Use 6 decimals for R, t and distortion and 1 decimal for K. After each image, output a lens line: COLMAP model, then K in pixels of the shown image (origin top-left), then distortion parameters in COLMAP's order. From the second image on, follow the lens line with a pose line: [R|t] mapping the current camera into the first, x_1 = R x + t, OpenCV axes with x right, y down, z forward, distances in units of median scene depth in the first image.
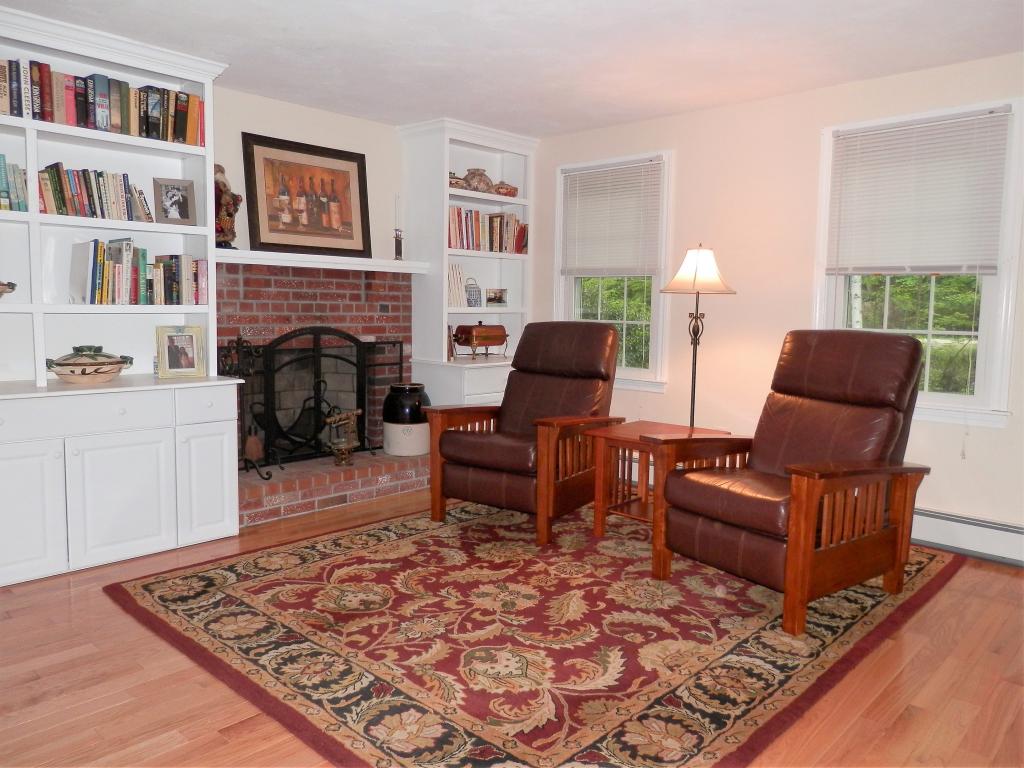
lens RADIAL K [[751.8, 0, 517.1], [0, 751.8, 378.8], [0, 0, 1]] dist [0.004375, 0.005642]
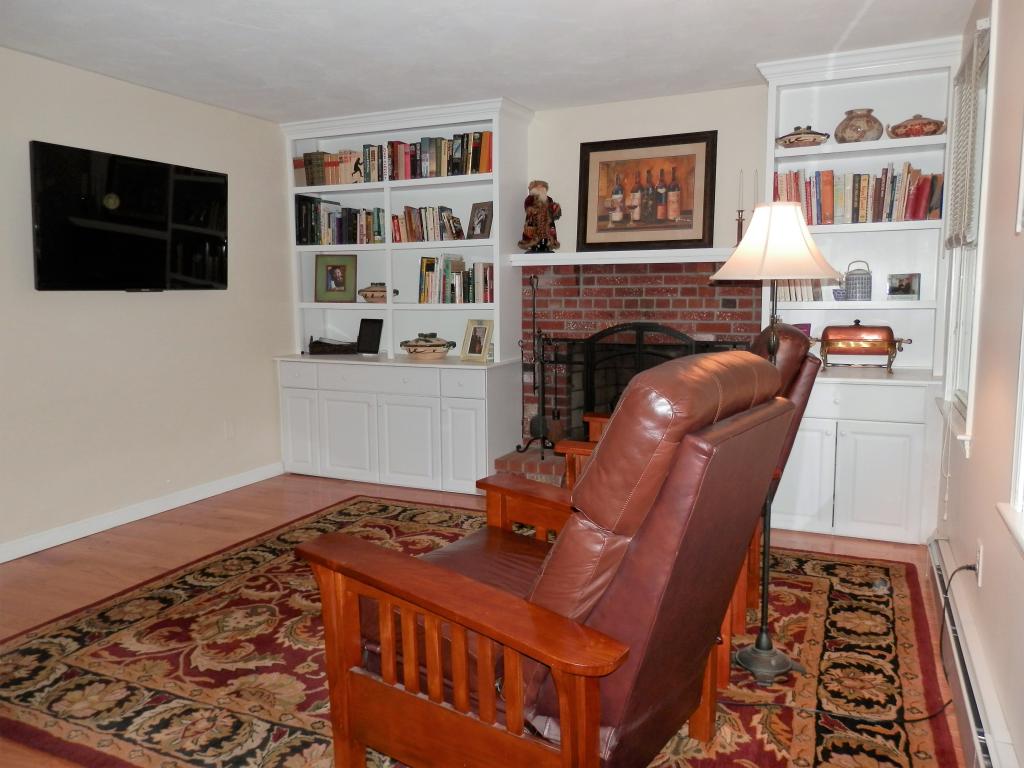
lens RADIAL K [[751.8, 0, 517.1], [0, 751.8, 378.8], [0, 0, 1]] dist [0.004375, 0.005642]
pose [[0.334472, 0.092085, -0.937896, 0.772135], [-0.078309, 0.994489, 0.069715, -0.066216], [0.939146, 0.050128, 0.339840, 0.654304]]
